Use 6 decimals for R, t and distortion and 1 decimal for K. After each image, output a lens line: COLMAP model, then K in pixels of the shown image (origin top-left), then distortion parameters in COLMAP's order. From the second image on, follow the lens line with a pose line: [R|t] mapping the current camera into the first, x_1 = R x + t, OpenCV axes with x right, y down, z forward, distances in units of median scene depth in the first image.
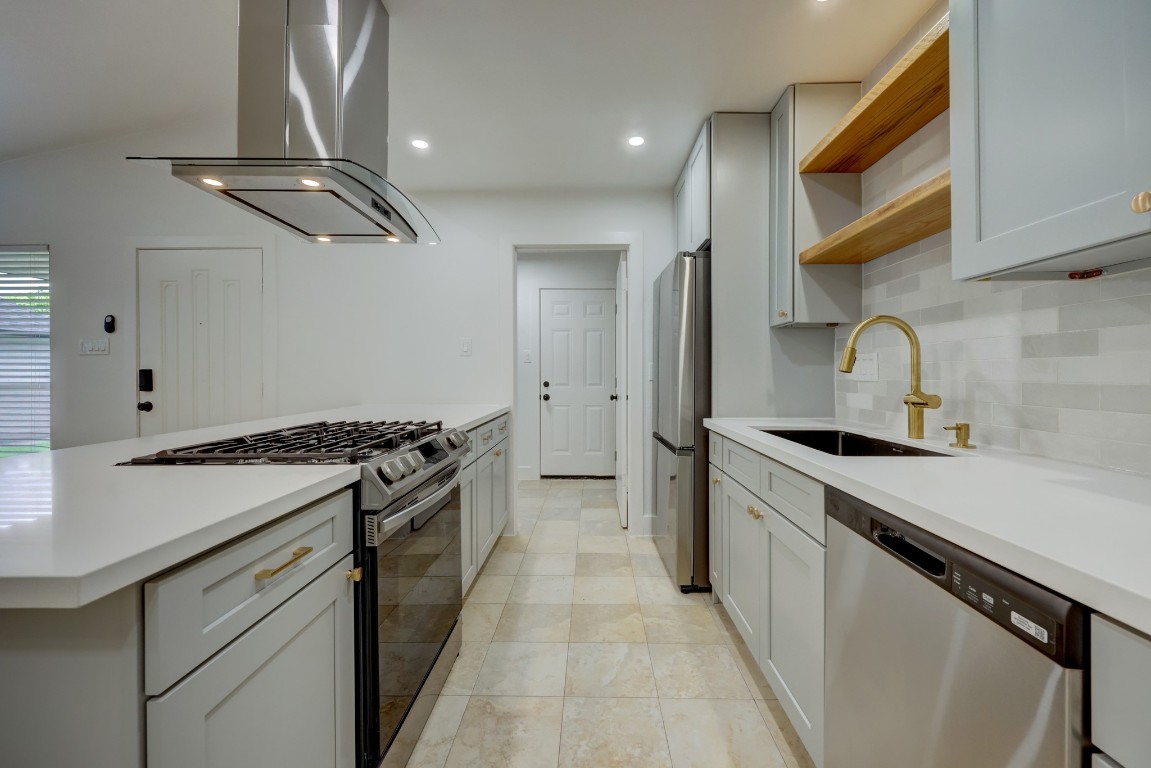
lens RADIAL K [[465.3, 0, 577.9], [0, 465.3, 376.8], [0, 0, 1]] dist [0.000431, -0.000013]
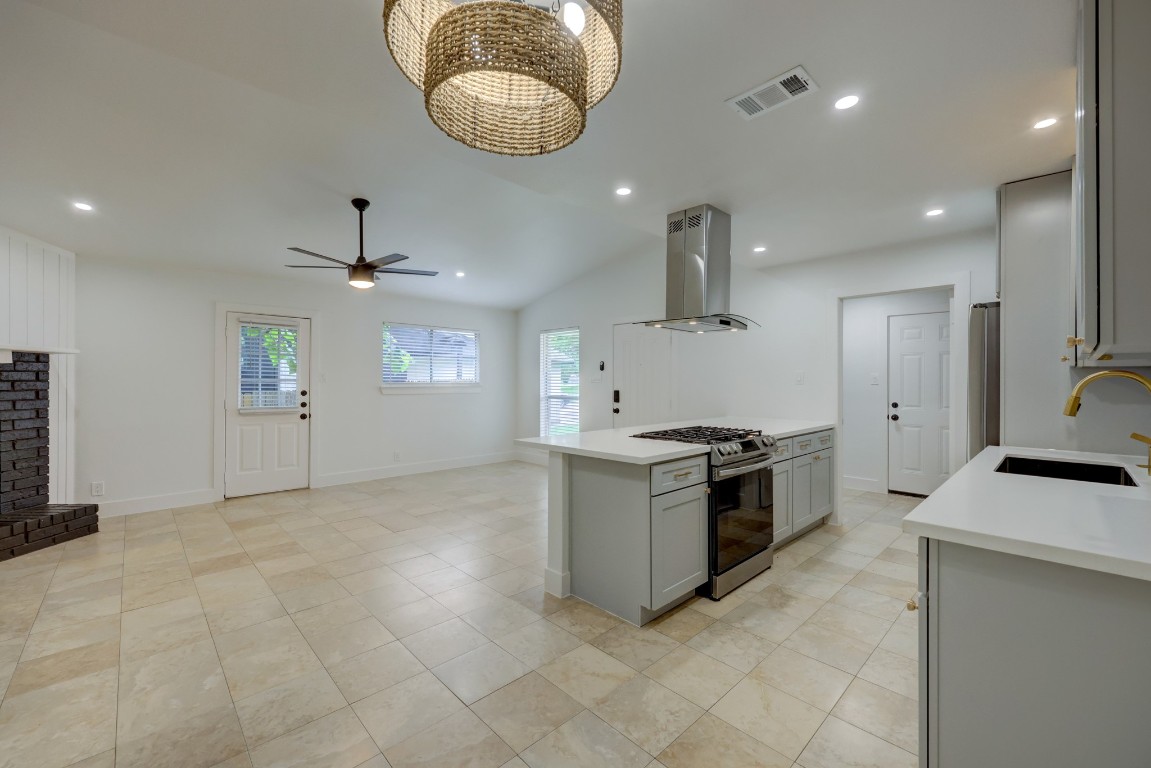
lens RADIAL K [[465.3, 0, 577.9], [0, 465.3, 376.8], [0, 0, 1]] dist [0.000431, -0.000013]
pose [[0.709457, -0.004345, -0.704735, 0.527770], [-0.007888, 0.999869, -0.014105, -0.088525], [0.704704, 0.015566, 0.709330, -0.846713]]
